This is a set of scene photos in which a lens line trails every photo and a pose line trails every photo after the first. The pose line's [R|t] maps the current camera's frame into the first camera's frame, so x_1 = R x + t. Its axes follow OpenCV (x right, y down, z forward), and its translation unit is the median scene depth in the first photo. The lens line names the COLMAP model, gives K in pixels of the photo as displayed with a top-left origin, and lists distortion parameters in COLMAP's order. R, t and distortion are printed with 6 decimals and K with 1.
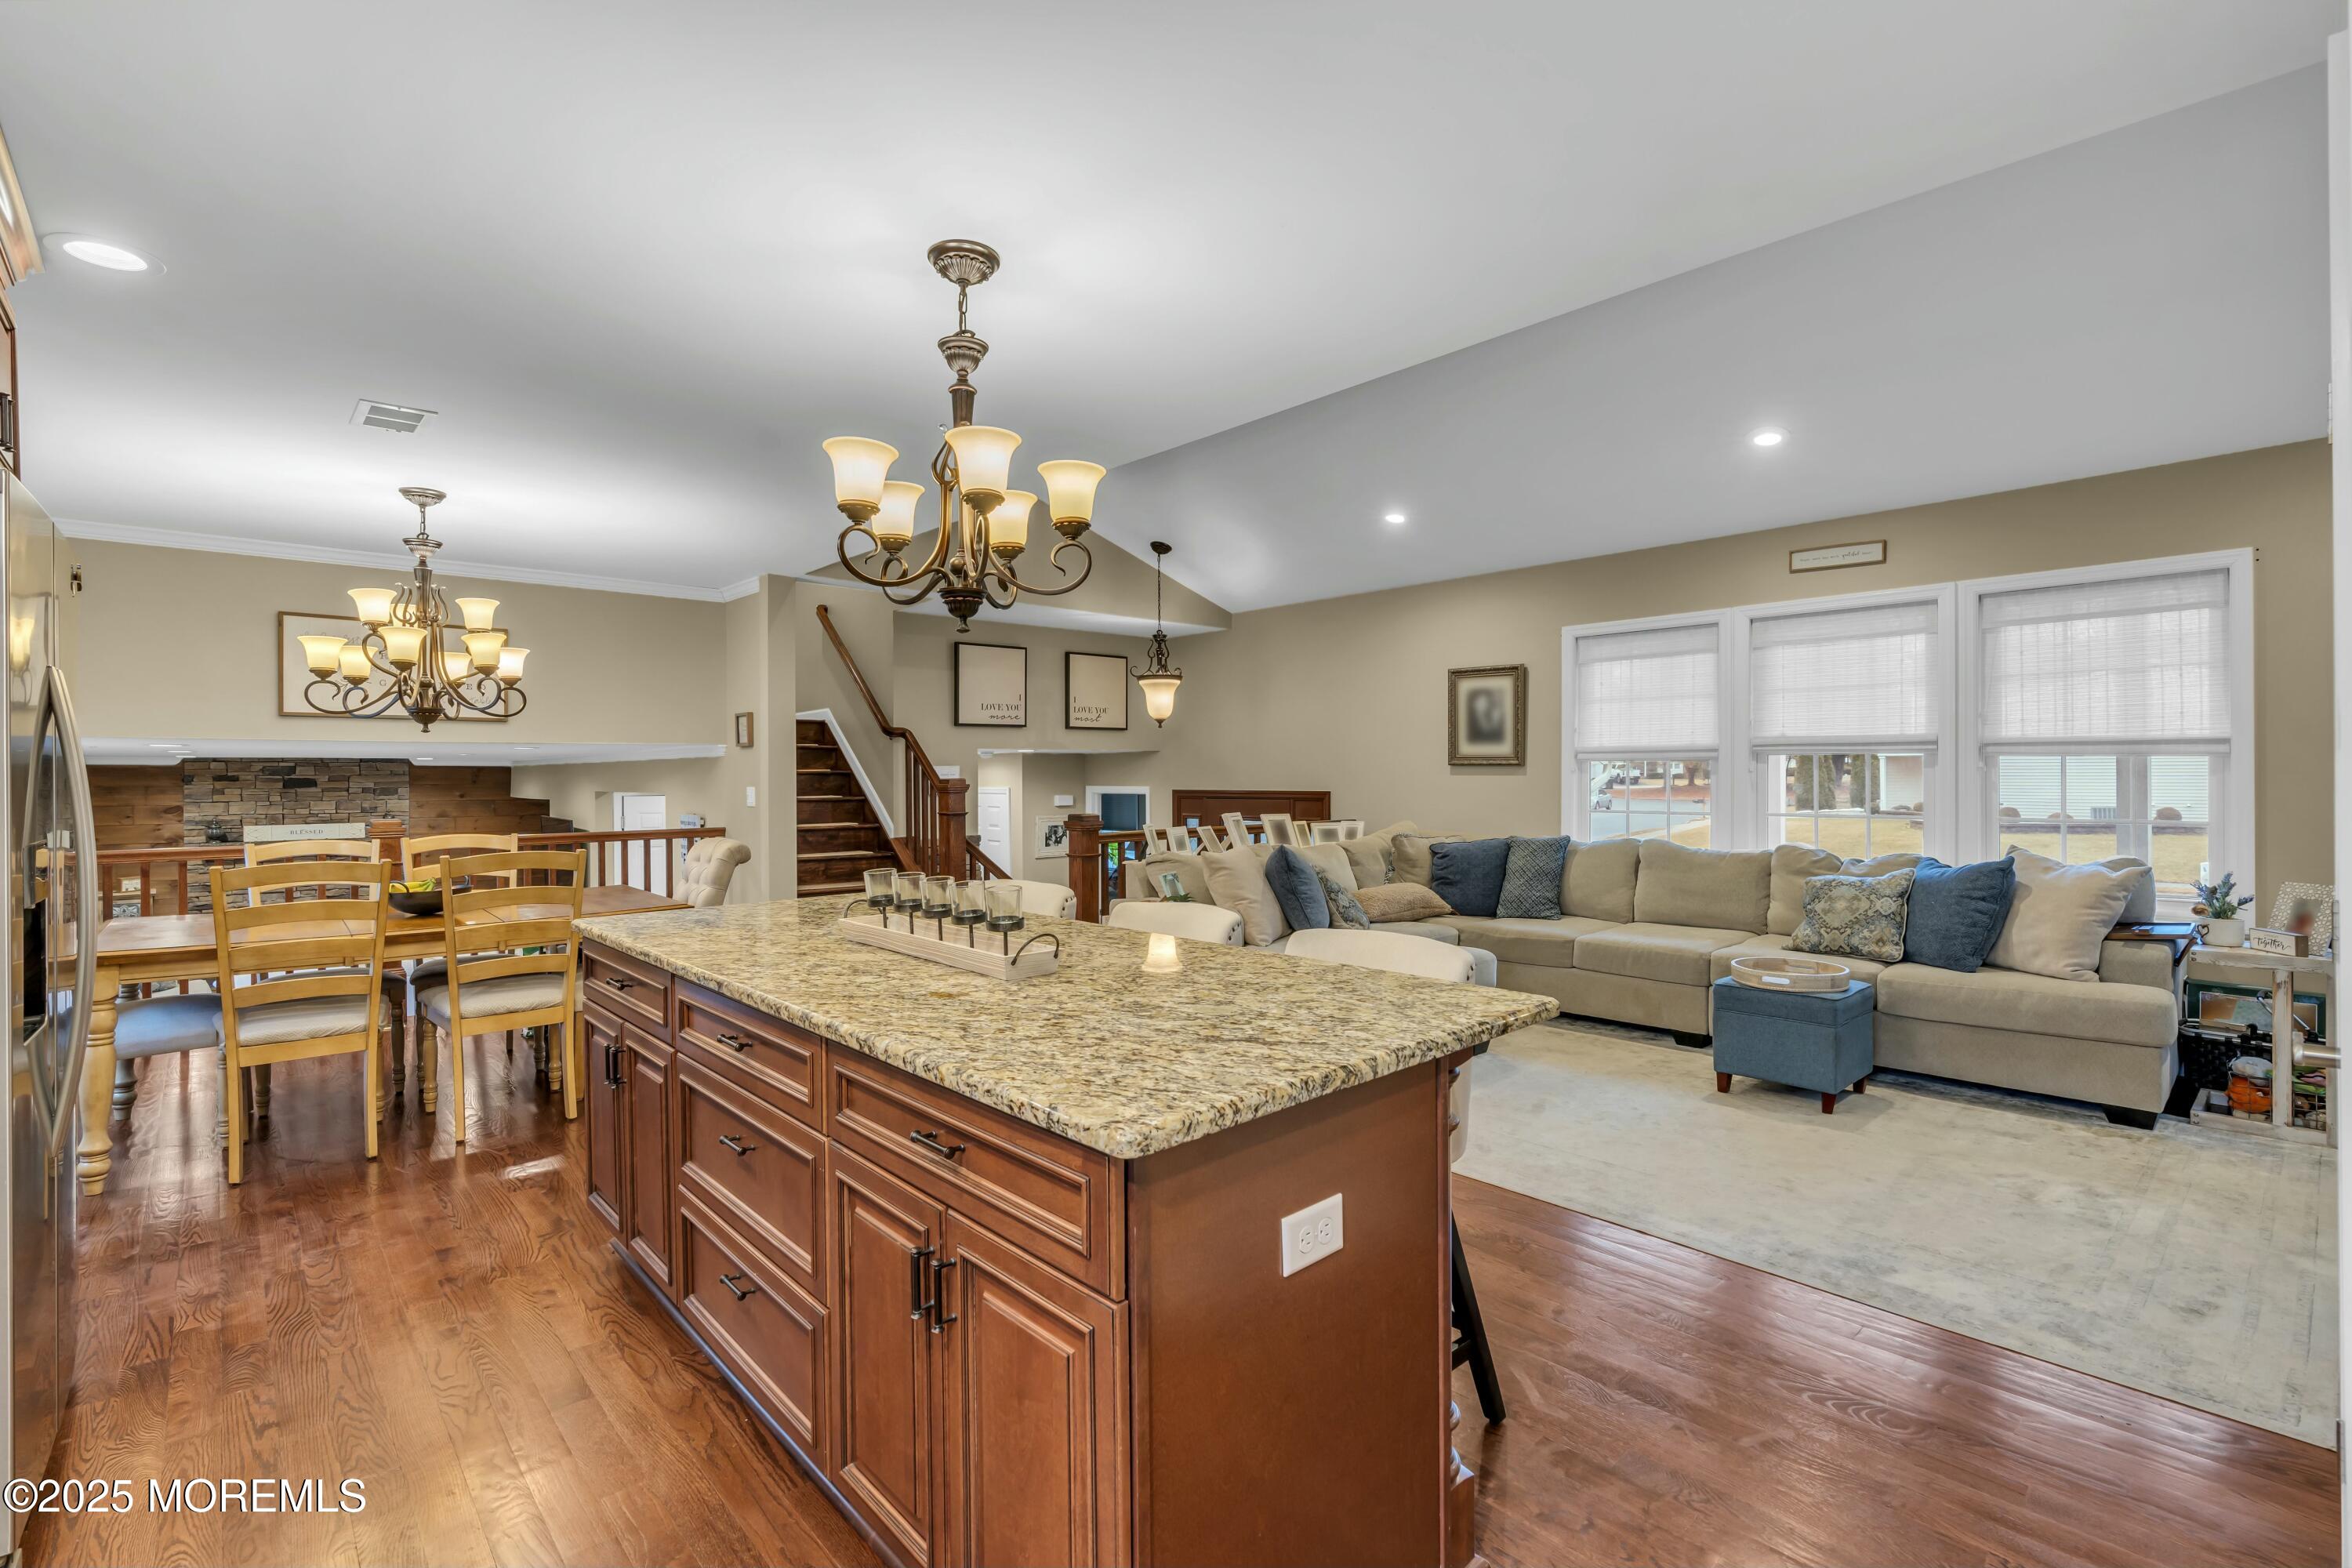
lens RADIAL K [[1048.8, 0, 1182.4], [0, 1048.8, 787.3], [0, 0, 1]] dist [-0.011595, 0.004257]
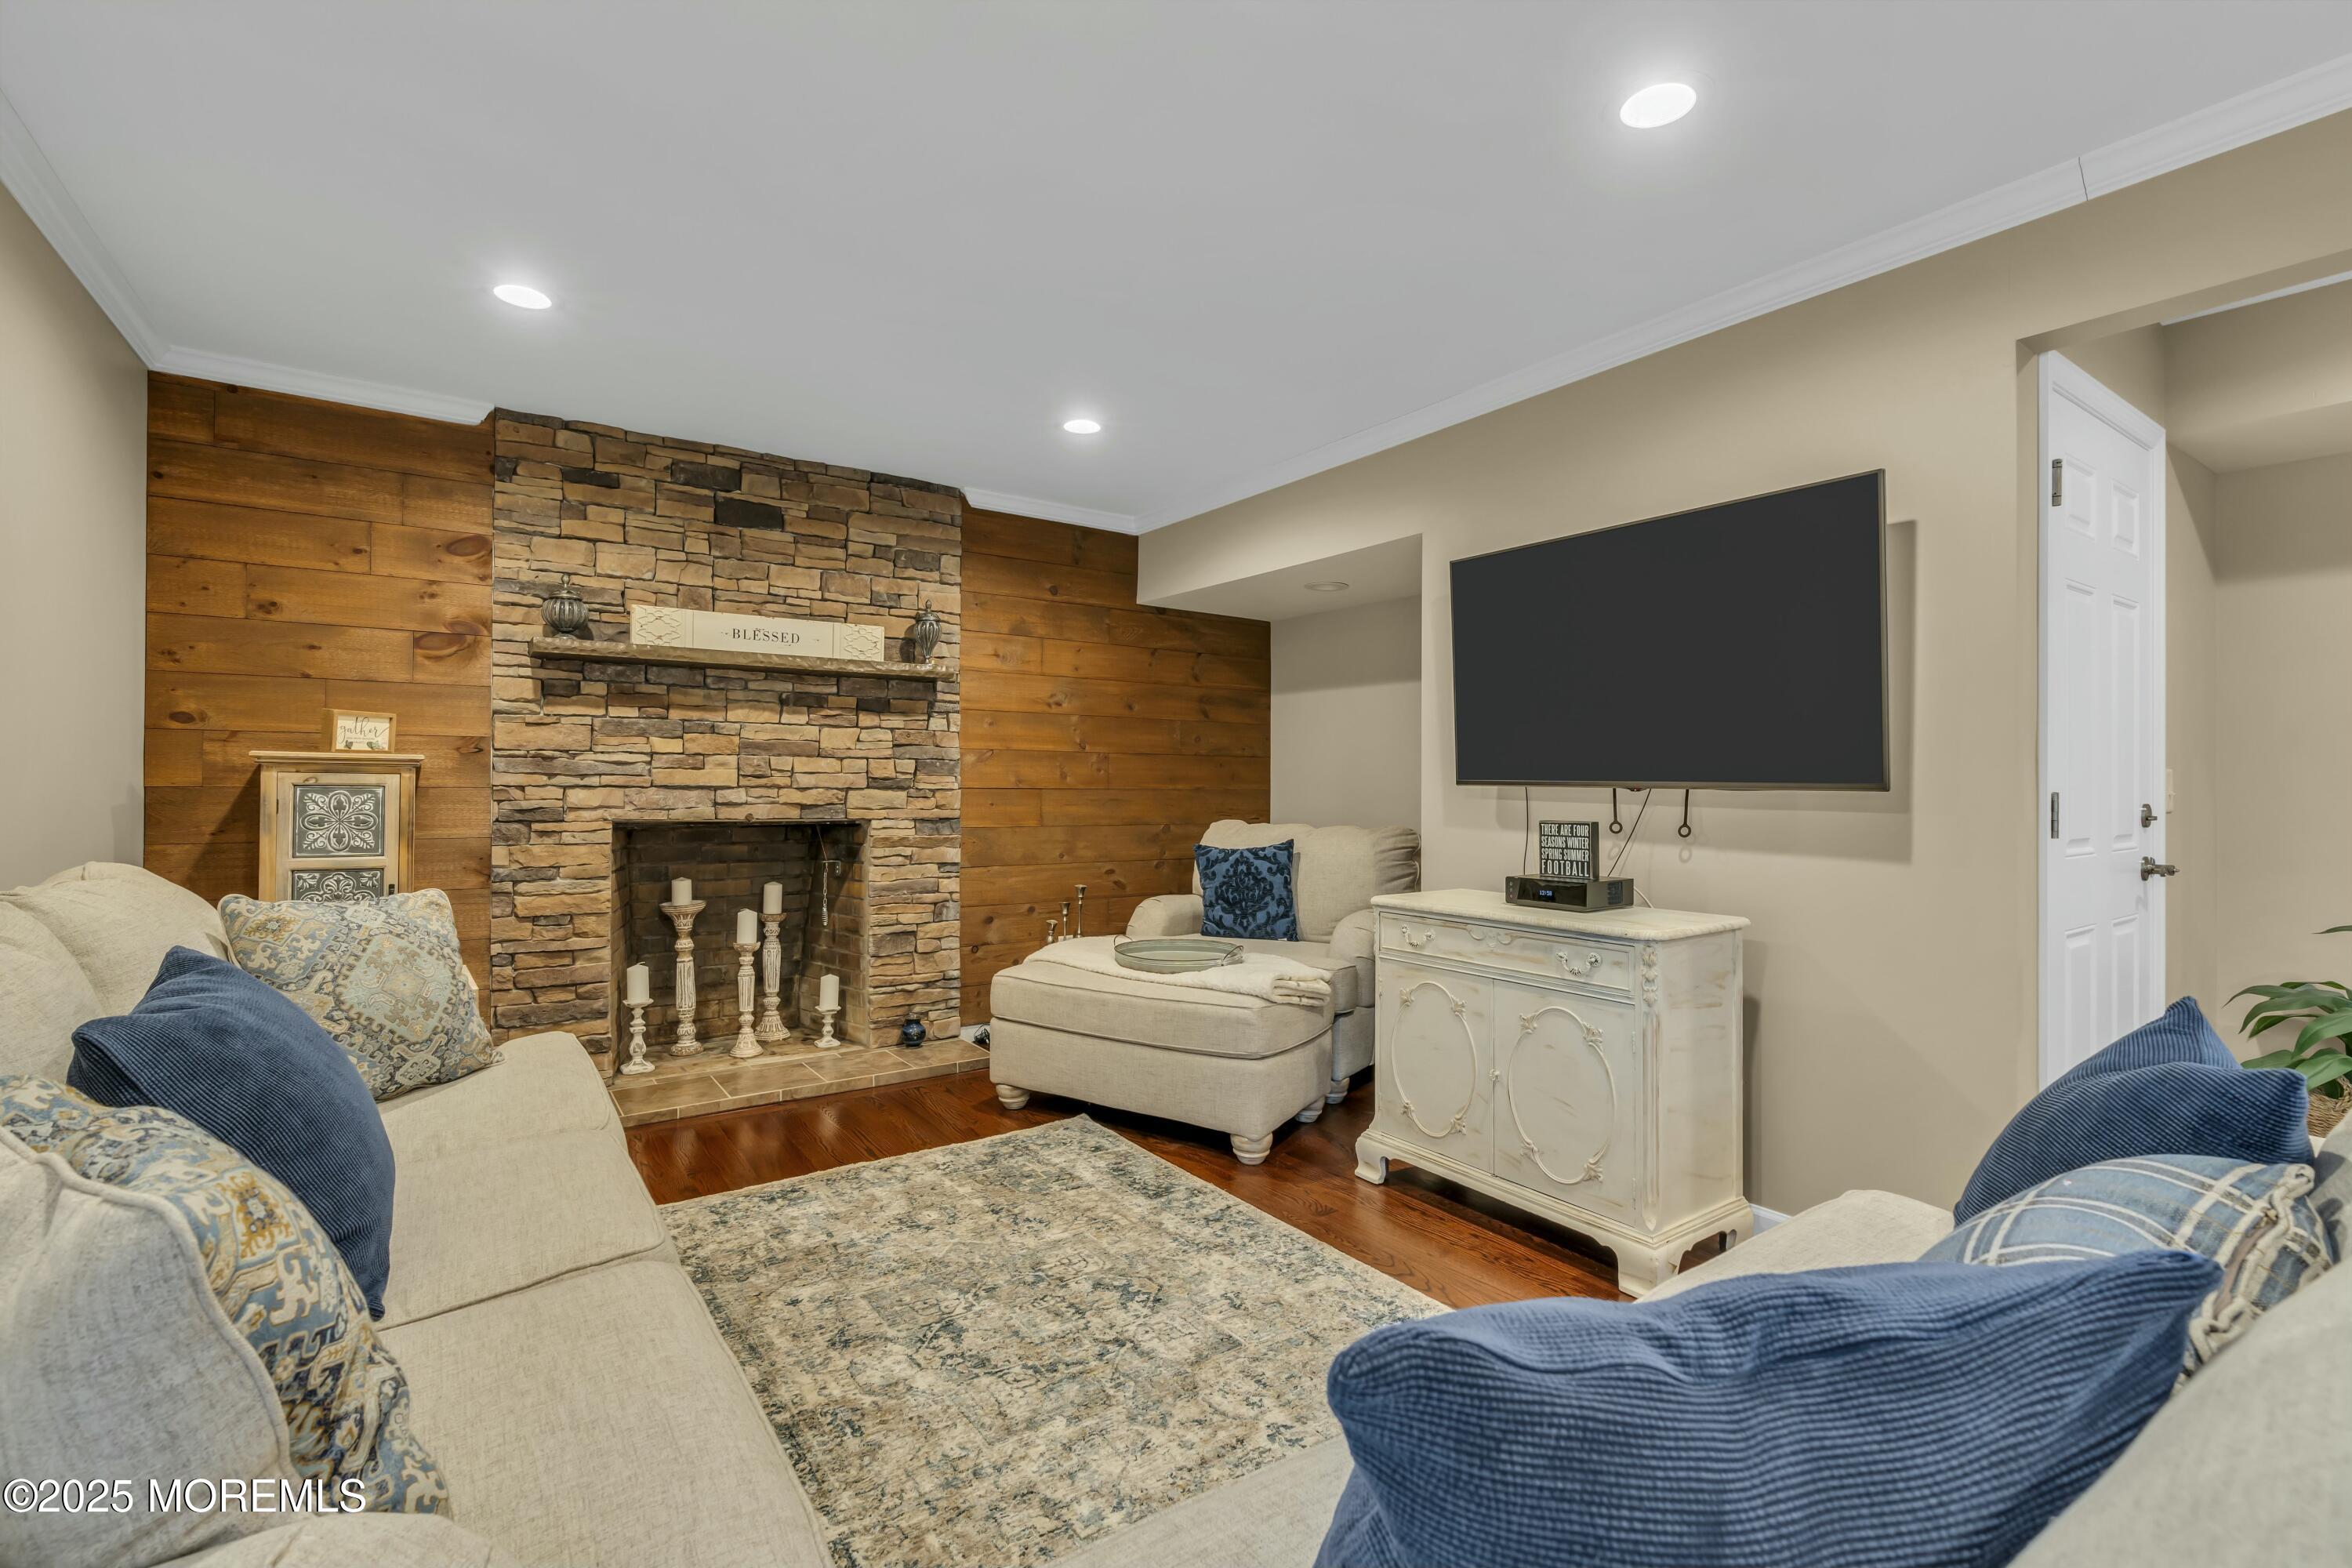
lens RADIAL K [[1048.8, 0, 1184.3], [0, 1048.8, 782.5], [0, 0, 1]] dist [-0.011595, 0.004257]
pose [[0.990843, 0.011173, -0.134557, -1.137394], [-0.012699, 0.999864, -0.010484, 0.180043], [0.134421, 0.012097, 0.990850, 1.140713]]
